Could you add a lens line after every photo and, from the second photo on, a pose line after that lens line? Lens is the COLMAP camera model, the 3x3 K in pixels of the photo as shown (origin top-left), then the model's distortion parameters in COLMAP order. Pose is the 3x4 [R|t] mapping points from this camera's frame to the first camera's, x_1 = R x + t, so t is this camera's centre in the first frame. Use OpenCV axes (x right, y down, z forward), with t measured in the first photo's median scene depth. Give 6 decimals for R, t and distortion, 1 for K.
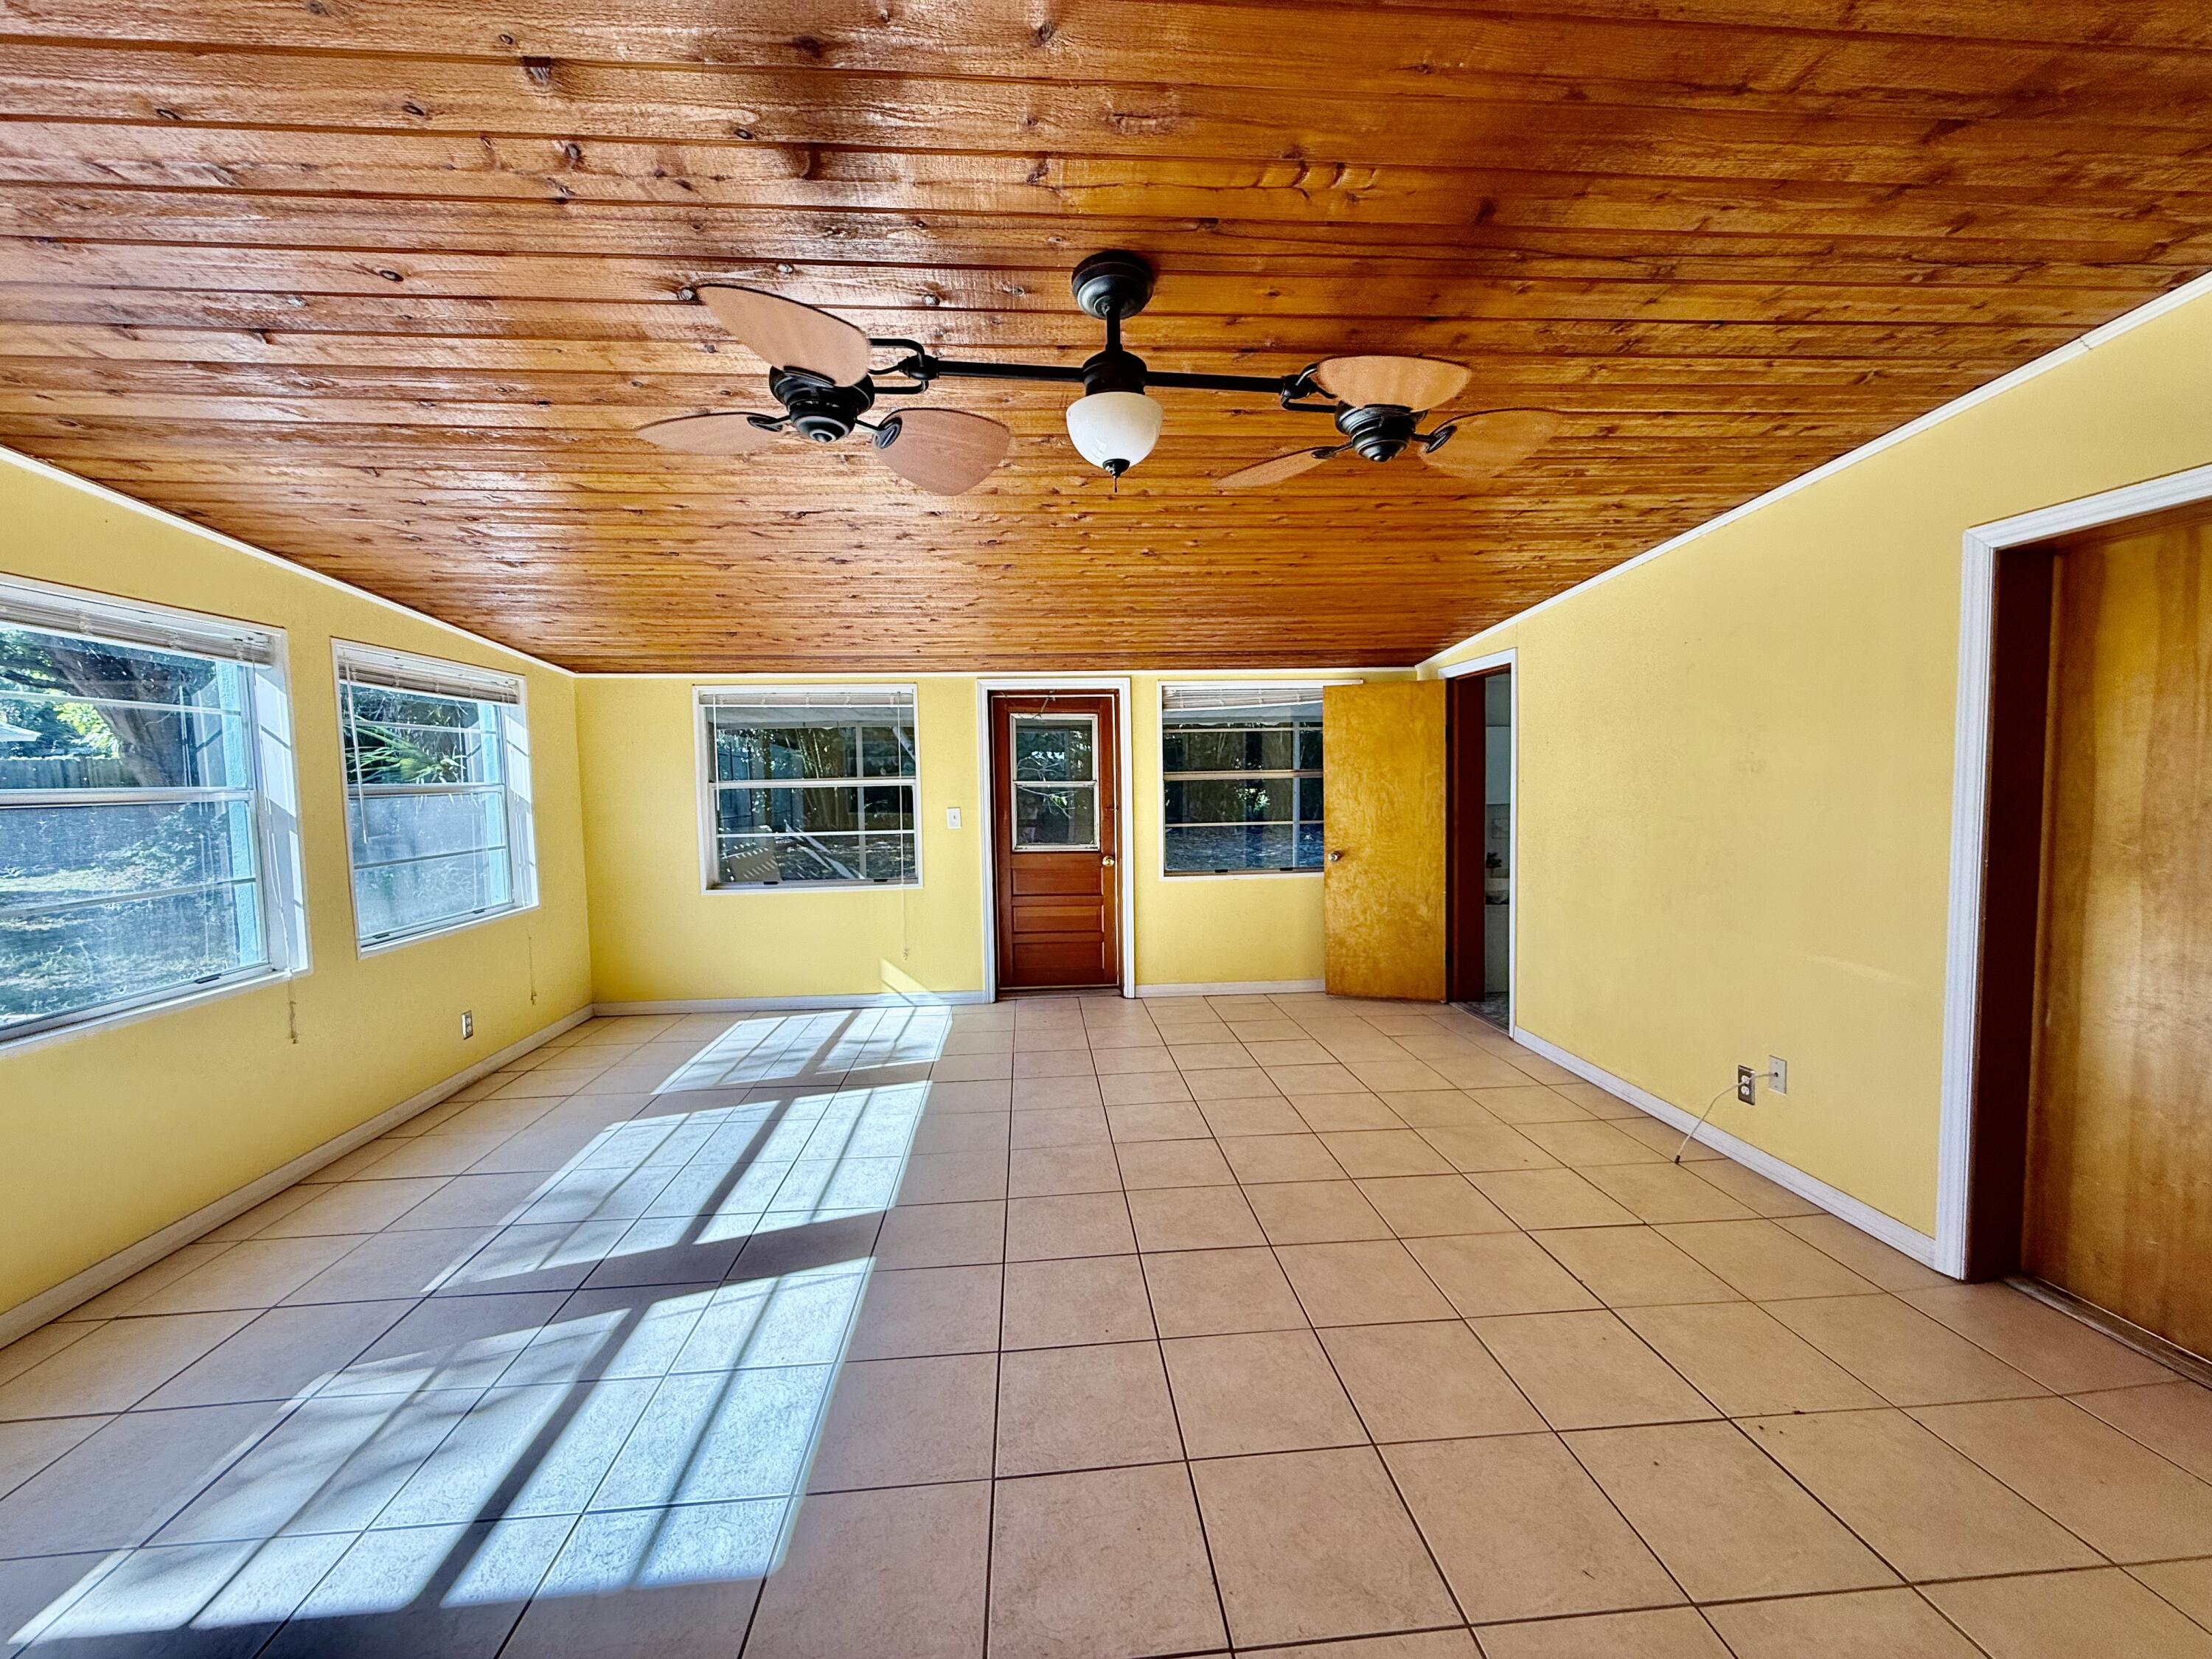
lens RADIAL K [[878.7, 0, 1098.5], [0, 878.7, 829.7], [0, 0, 1]] dist [-0.009812, -0.000419]
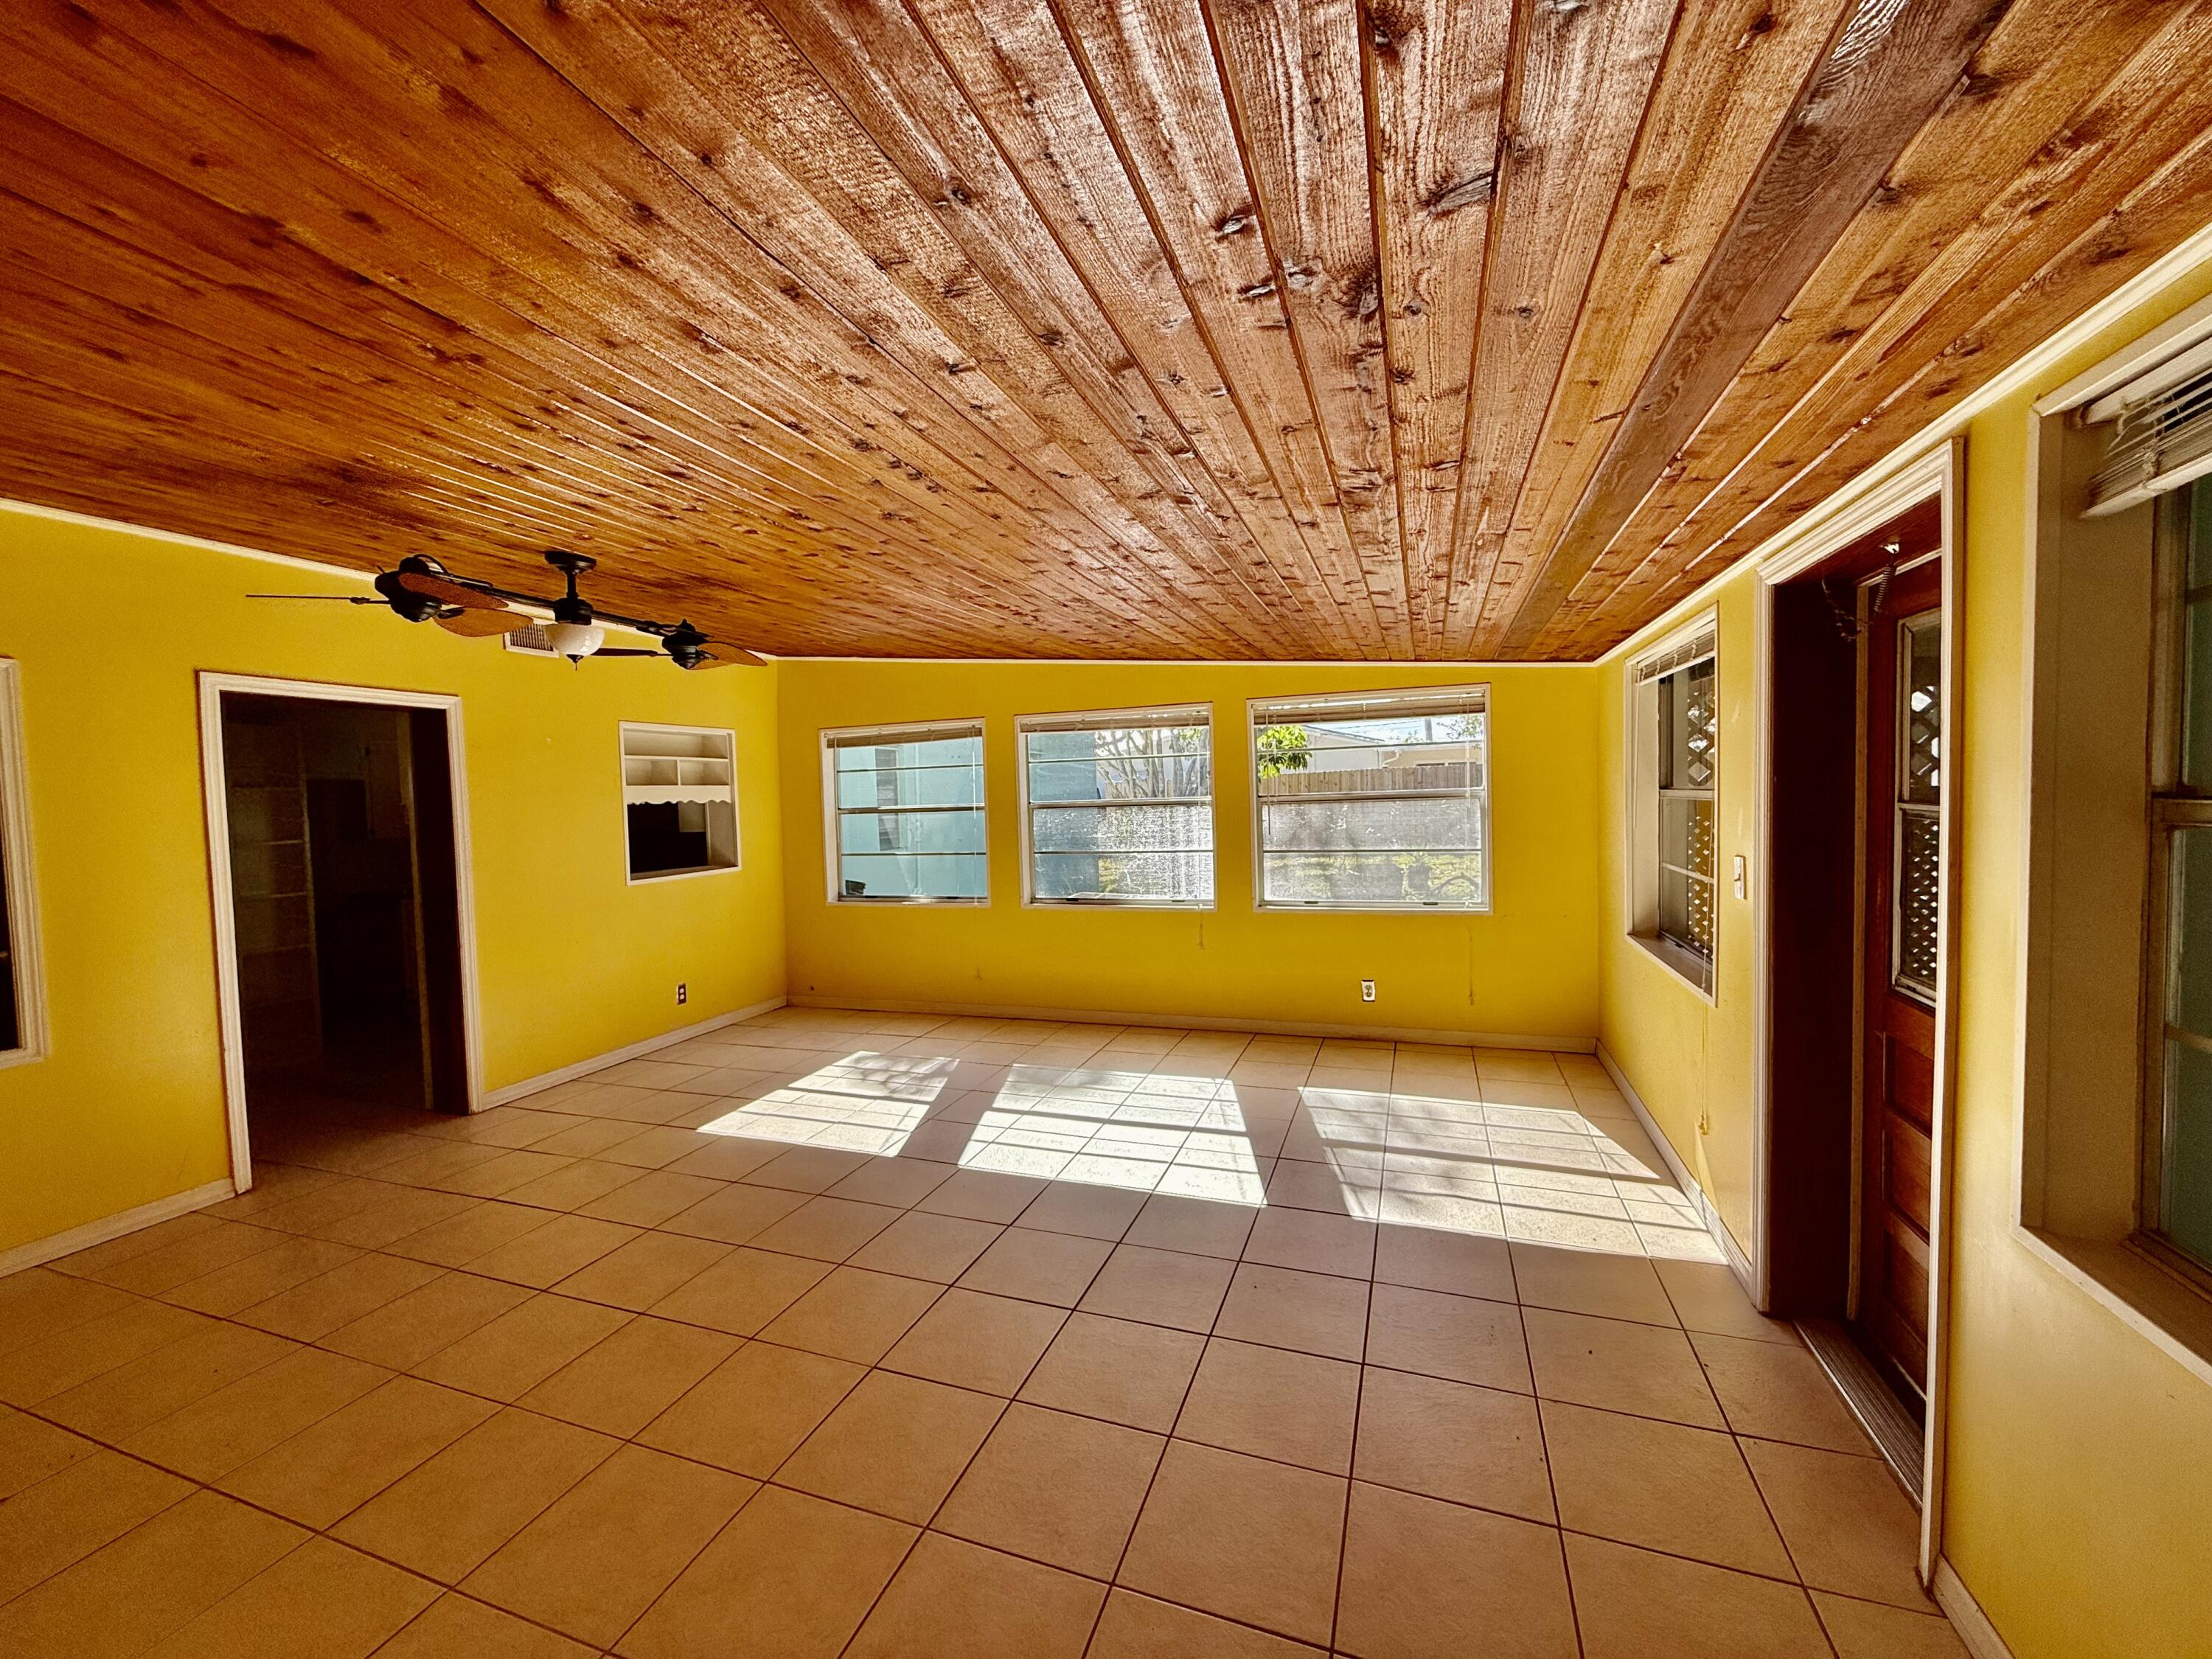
lens RADIAL K [[878.7, 0, 1110.0], [0, 878.7, 832.7], [0, 0, 1]] dist [-0.009812, -0.000419]
pose [[-0.416212, 0.066641, -0.906822, 0.630116], [-0.022119, 0.996273, 0.083366, -0.109632], [0.908998, 0.054756, -0.413187, 1.422833]]
